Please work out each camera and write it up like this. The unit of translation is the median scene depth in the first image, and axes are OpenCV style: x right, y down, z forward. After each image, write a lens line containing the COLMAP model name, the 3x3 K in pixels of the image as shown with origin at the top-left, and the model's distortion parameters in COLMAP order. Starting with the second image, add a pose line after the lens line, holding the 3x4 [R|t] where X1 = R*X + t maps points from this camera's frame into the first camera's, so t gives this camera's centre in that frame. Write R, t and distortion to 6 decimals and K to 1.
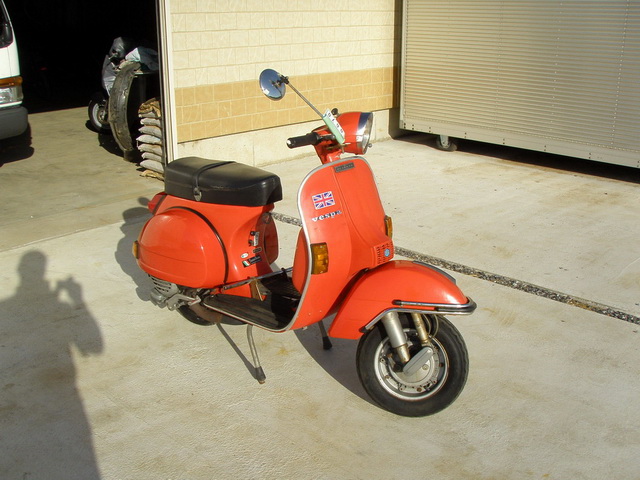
lens RADIAL K [[712.8, 0, 311.1], [0, 712.8, 242.6], [0, 0, 1]] dist [-0.217256, 0.211206]
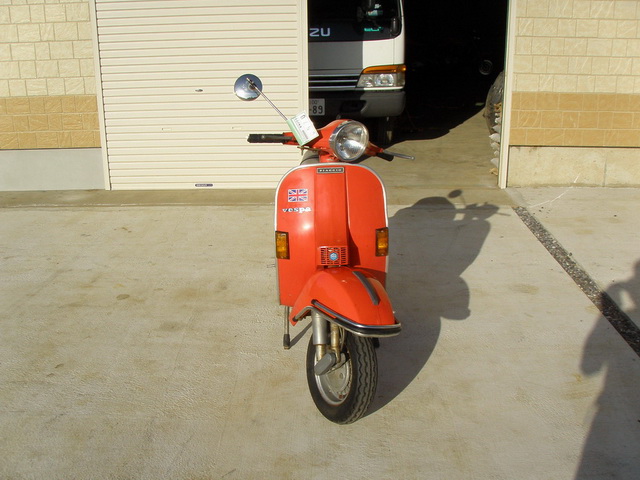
lens RADIAL K [[712.8, 0, 311.1], [0, 712.8, 242.6], [0, 0, 1]] dist [-0.217256, 0.211206]
pose [[0.679048, 0.233801, -0.695867, 0.348821], [-0.226484, 0.968408, 0.104360, -0.046288], [0.698283, 0.086737, 0.710547, 0.099761]]
